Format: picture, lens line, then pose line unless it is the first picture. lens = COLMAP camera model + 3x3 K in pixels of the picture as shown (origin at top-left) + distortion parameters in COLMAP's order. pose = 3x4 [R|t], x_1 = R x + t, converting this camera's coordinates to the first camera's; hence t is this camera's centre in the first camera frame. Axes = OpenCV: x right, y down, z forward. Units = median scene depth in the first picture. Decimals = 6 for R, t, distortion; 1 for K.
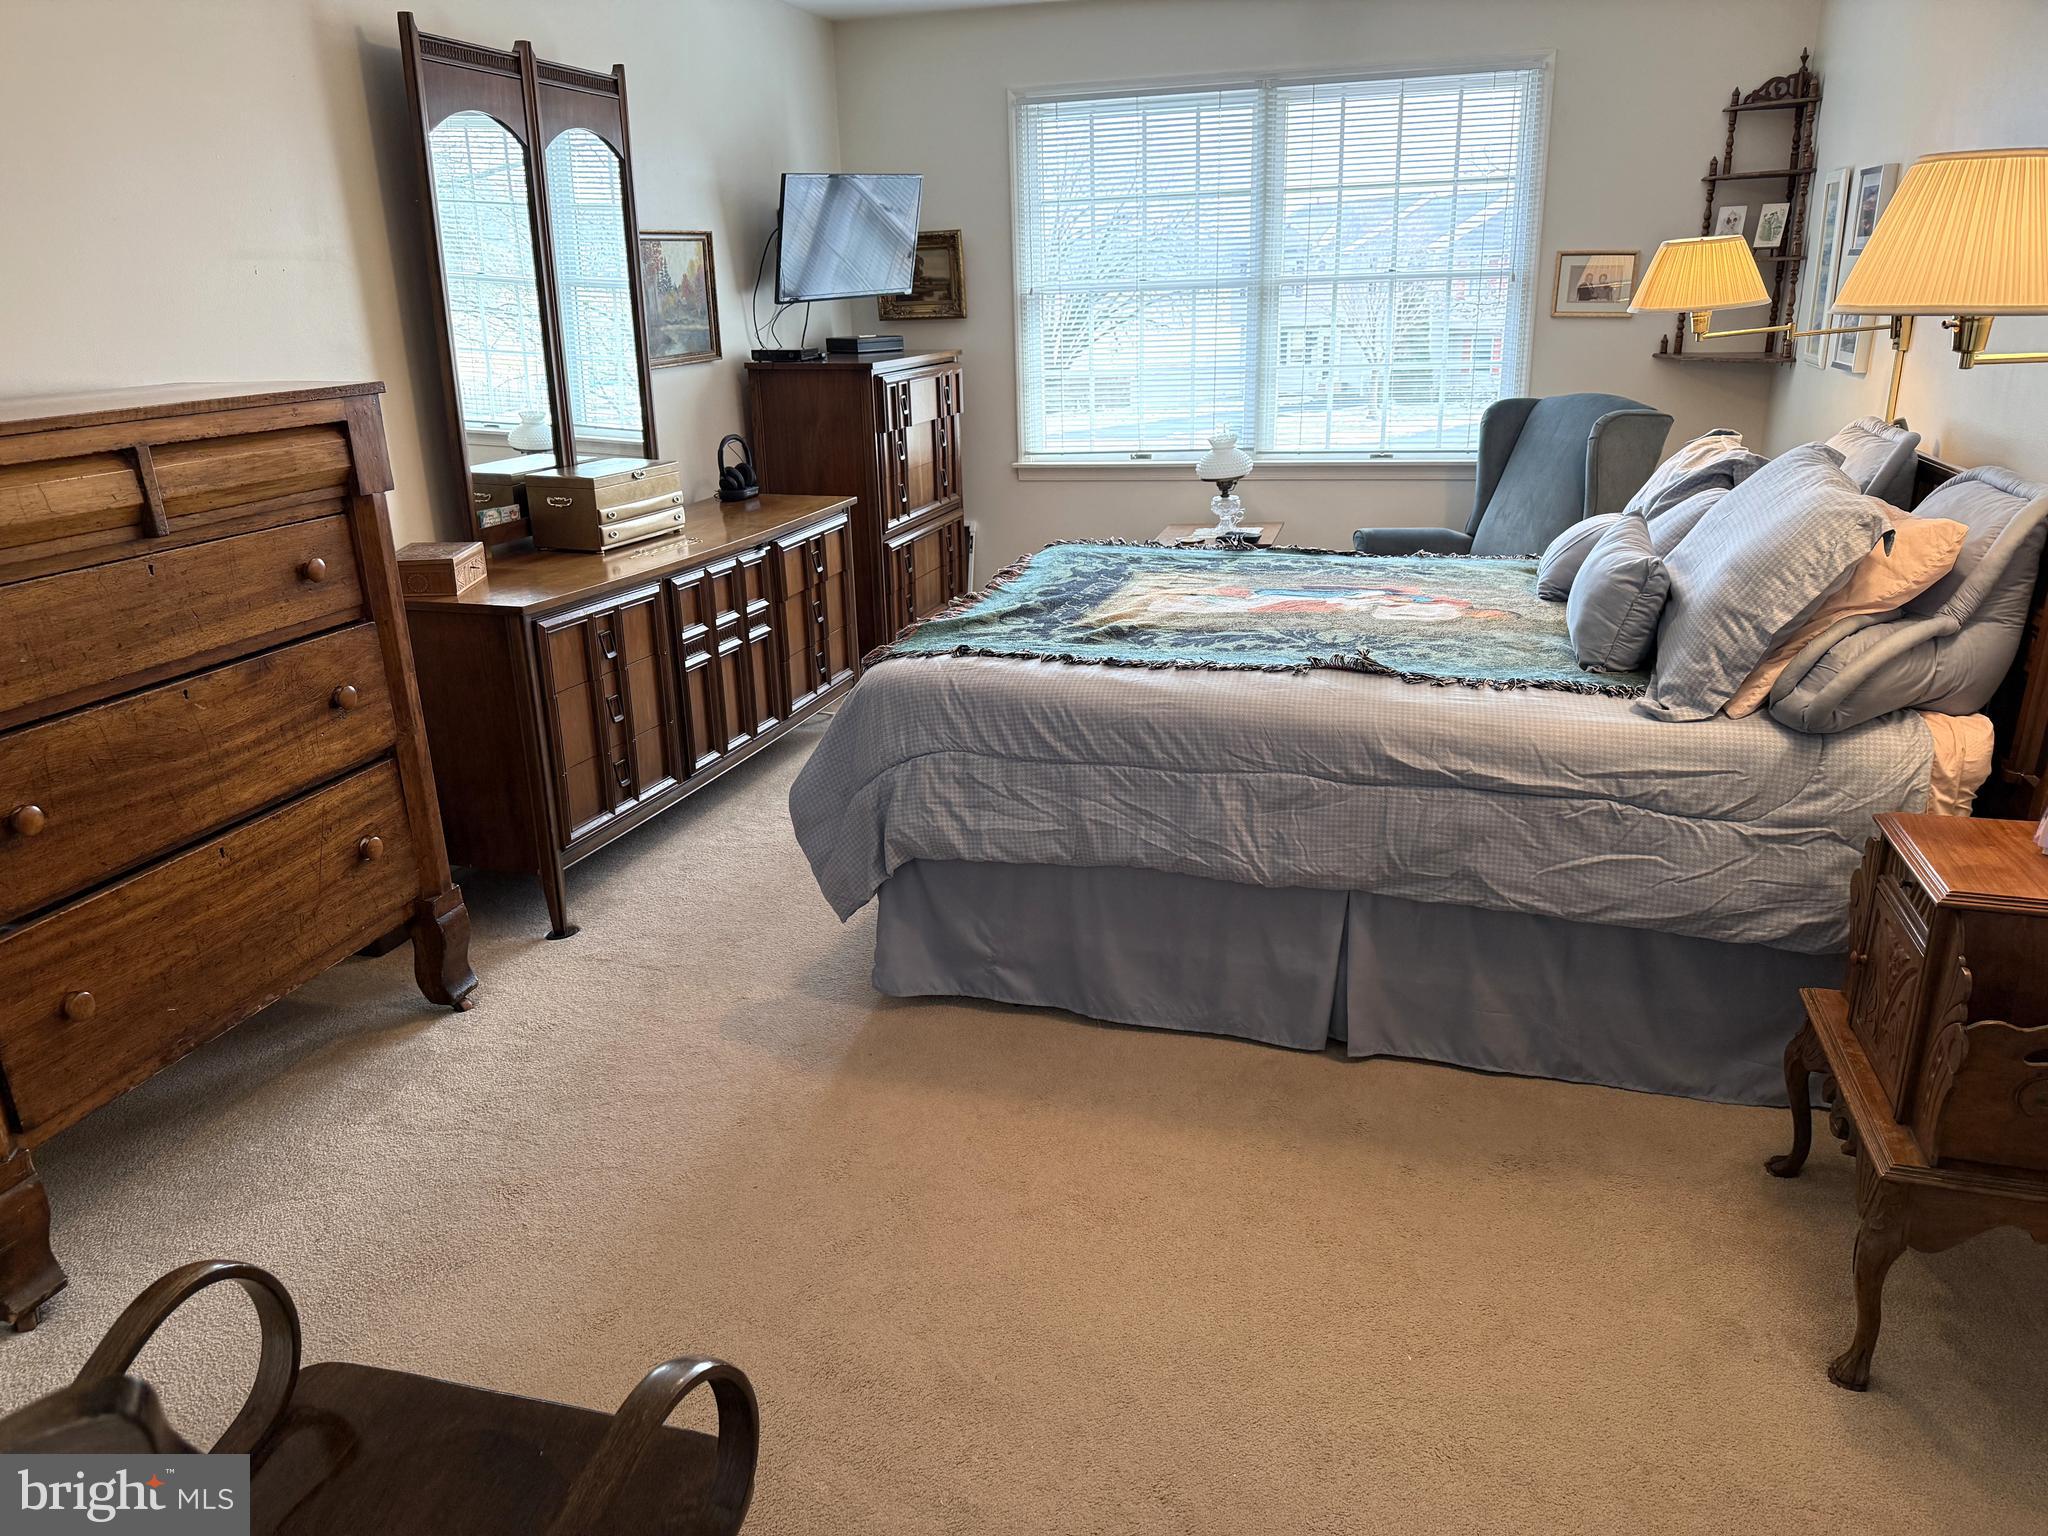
lens RADIAL K [[1436.1, 0, 966.9], [0, 1436.1, 780.9], [0, 0, 1]] dist [0.062776, -0.084096]
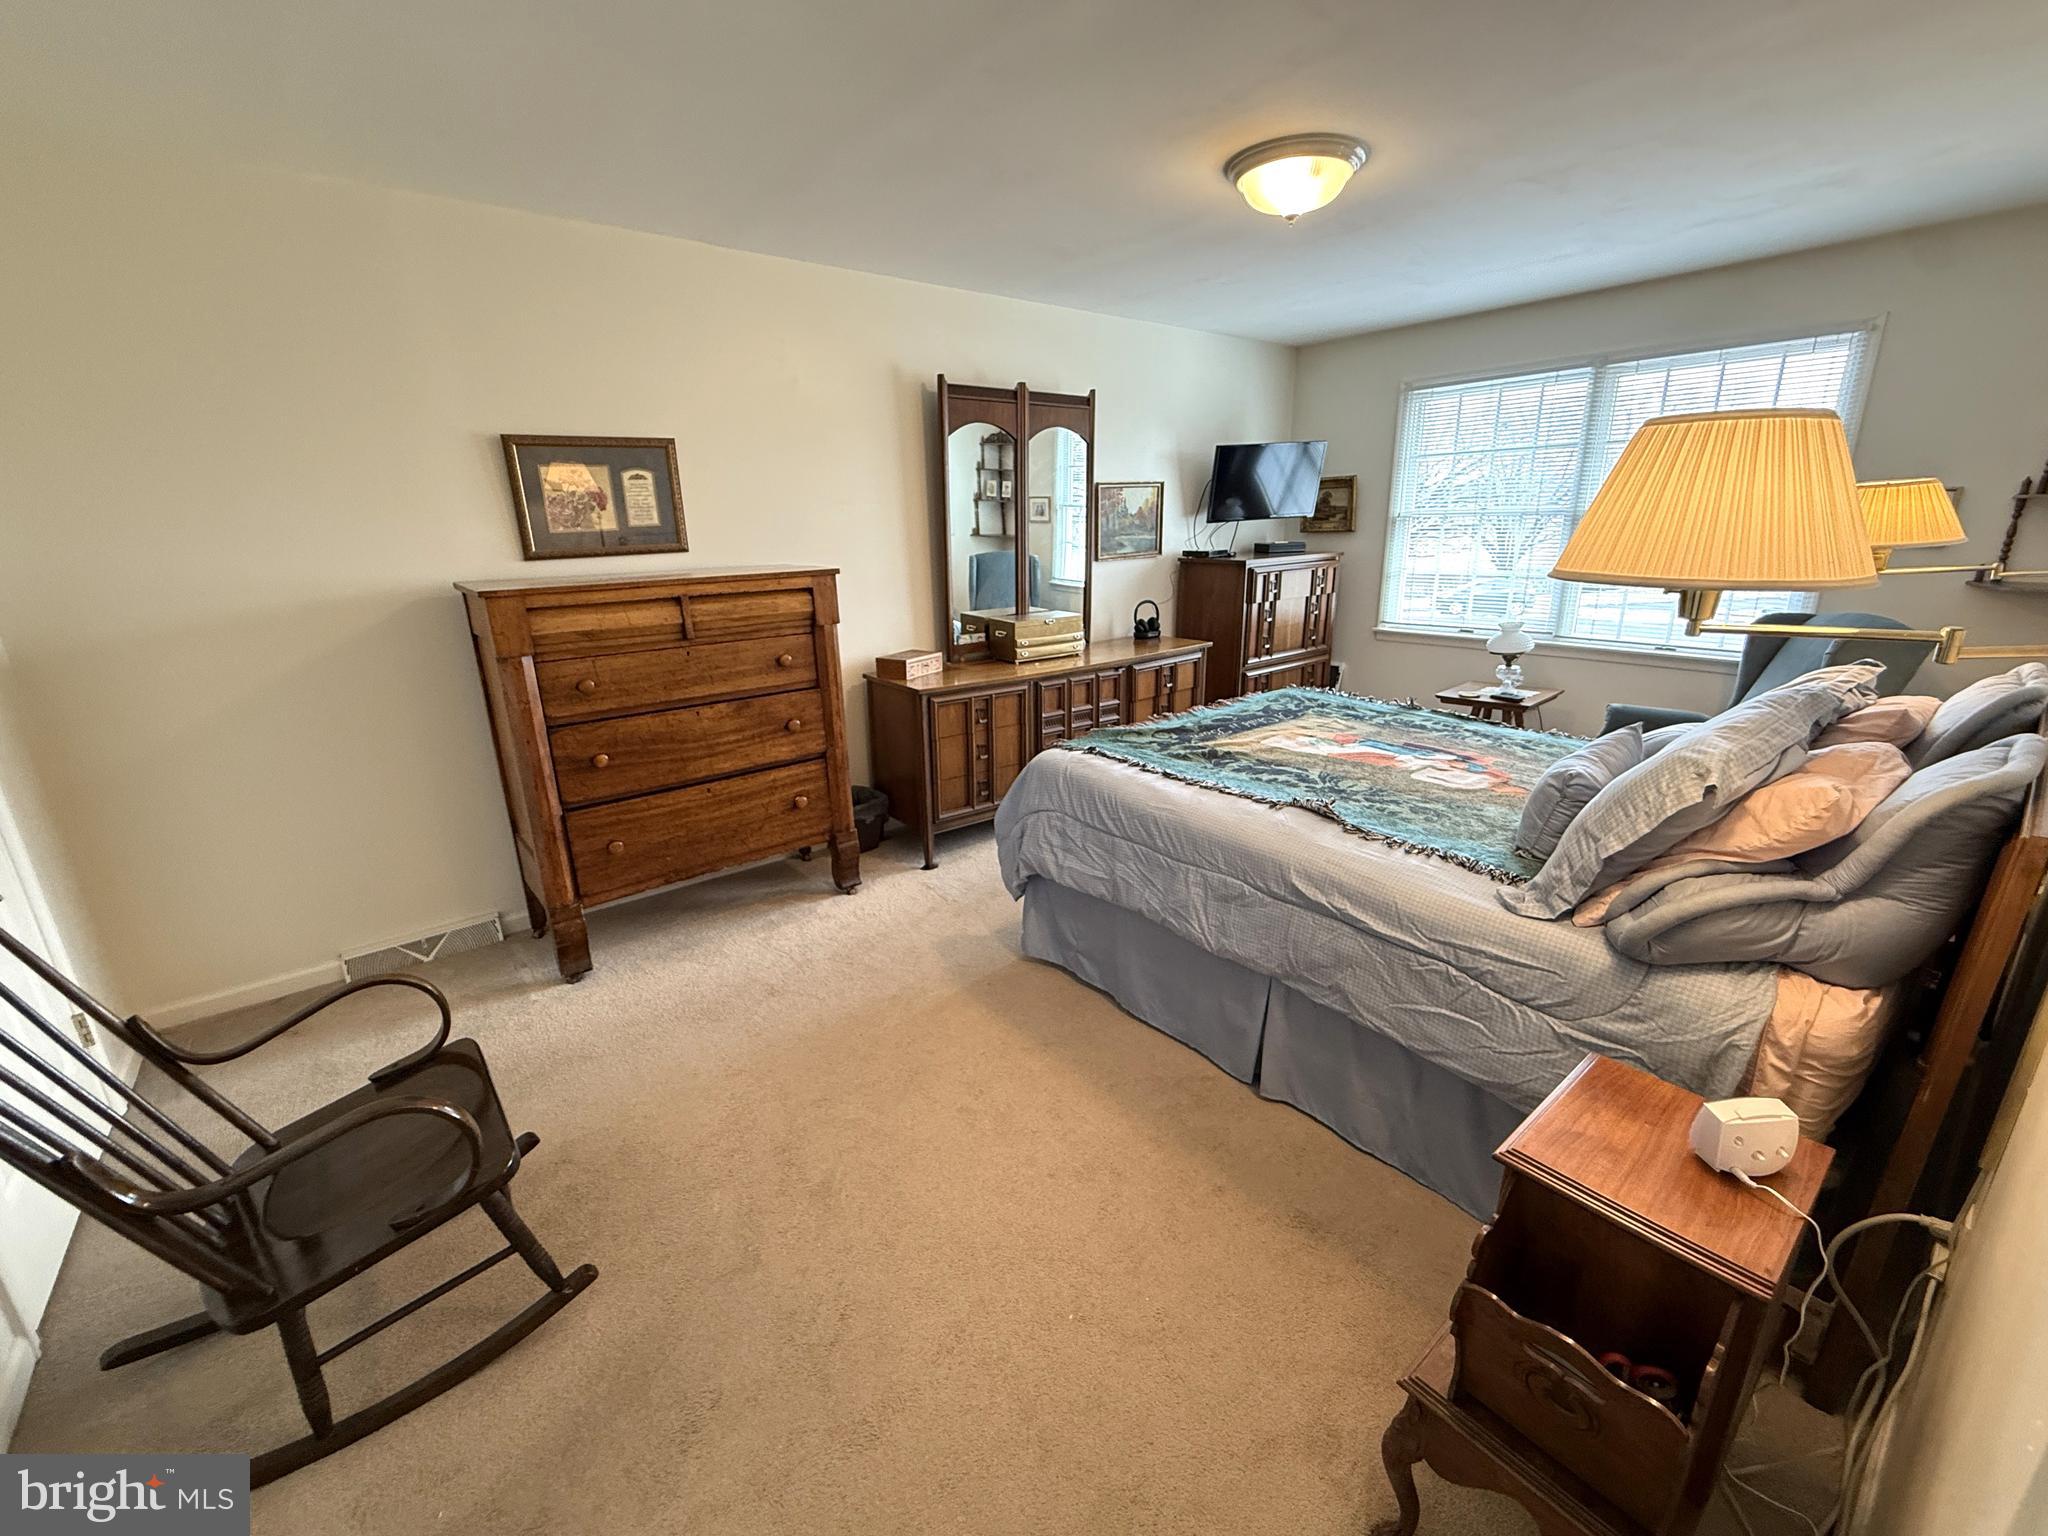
lens RADIAL K [[815.2, 0, 933.8], [0, 815.2, 765.3], [0, 0, 1]] dist [-0.000182, 0.000006]
pose [[0.829621, 0.168250, -0.532373, 0.358055], [-0.179171, 0.983312, 0.031555, -0.078536], [0.528798, 0.069207, 0.845922, 0.173624]]
